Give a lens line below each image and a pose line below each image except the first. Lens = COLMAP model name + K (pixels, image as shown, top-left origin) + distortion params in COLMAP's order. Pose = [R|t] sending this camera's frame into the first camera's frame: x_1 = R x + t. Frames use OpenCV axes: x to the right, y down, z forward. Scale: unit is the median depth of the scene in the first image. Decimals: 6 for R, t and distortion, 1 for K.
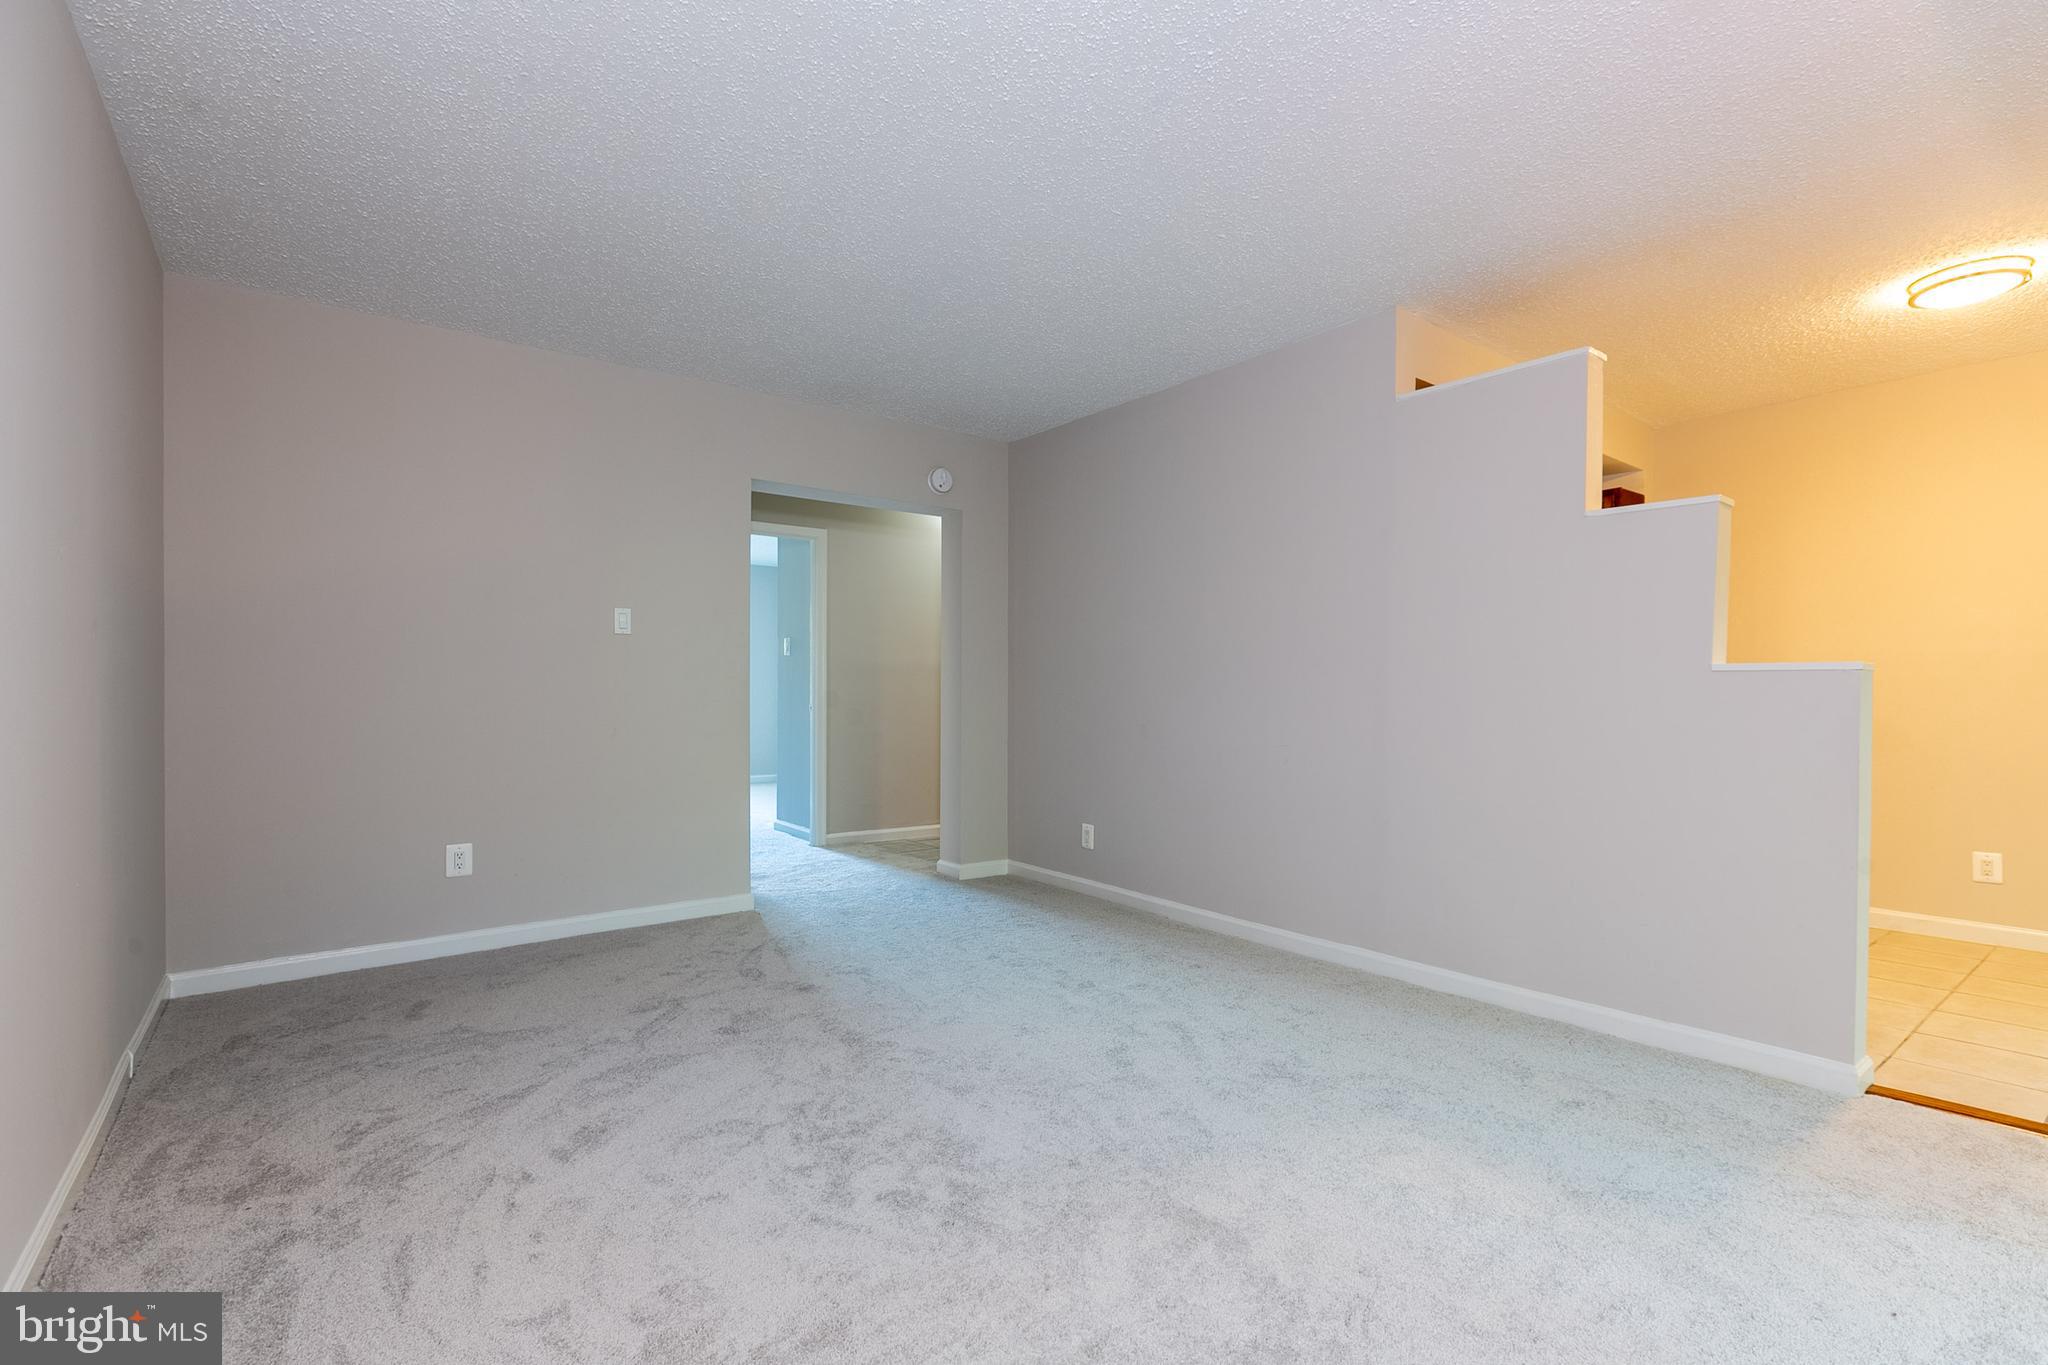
lens RADIAL K [[931.3, 0, 1025.4], [0, 931.3, 699.0], [0, 0, 1]] dist [0.001228, -0.001151]
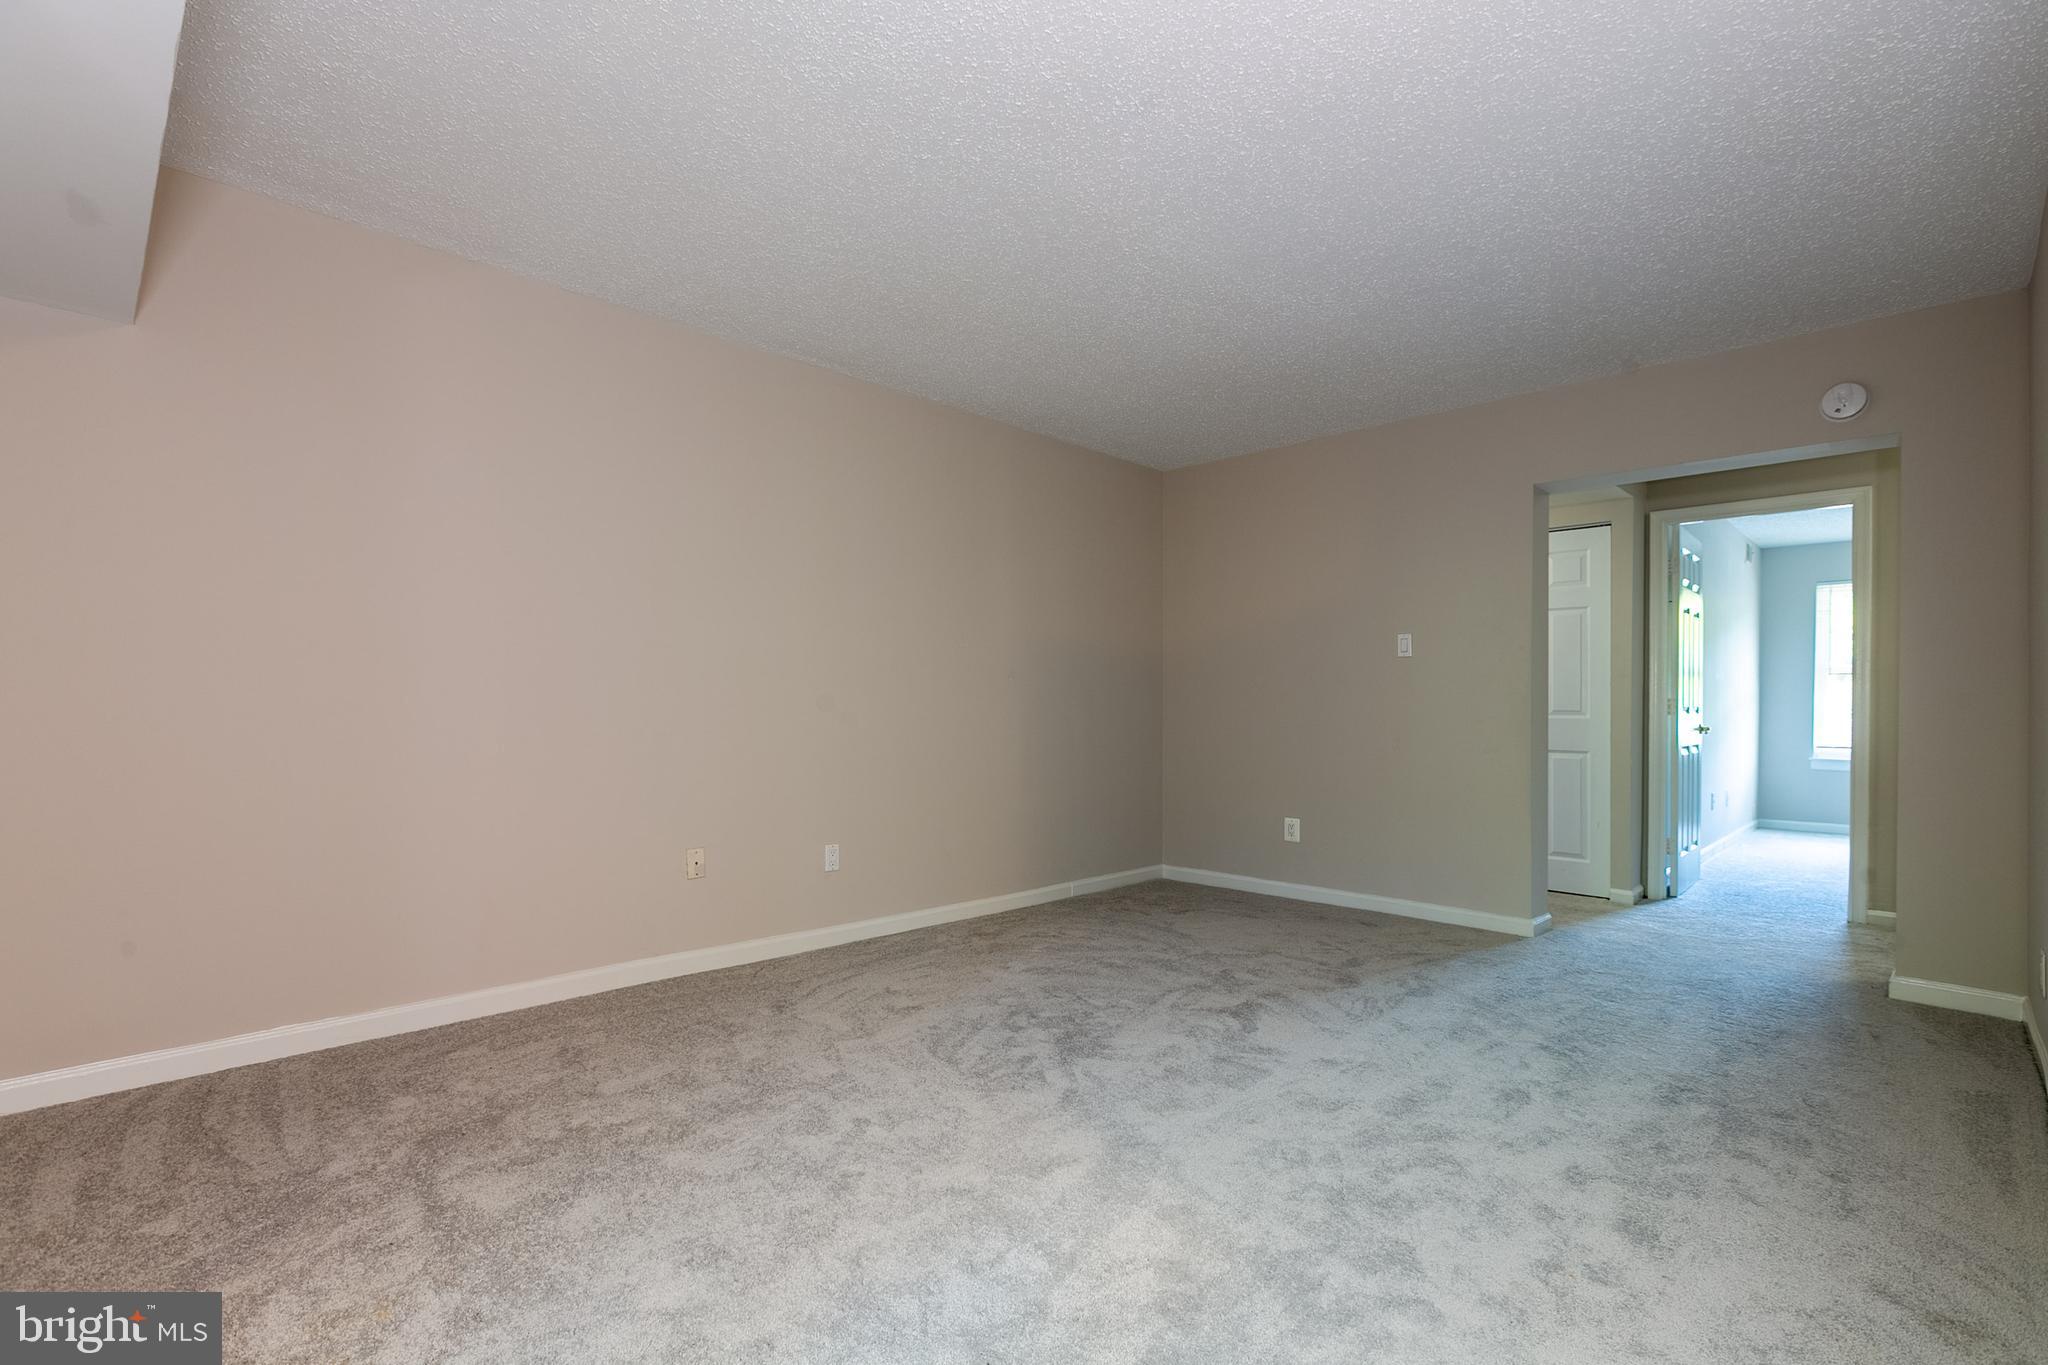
lens RADIAL K [[931.3, 0, 1025.4], [0, 931.3, 699.0], [0, 0, 1]] dist [0.001228, -0.001151]
pose [[0.142254, -0.007721, -0.989800, 0.785091], [-0.019594, 0.999752, -0.010615, 0.003629], [0.989636, 0.020904, 0.142067, 0.471459]]
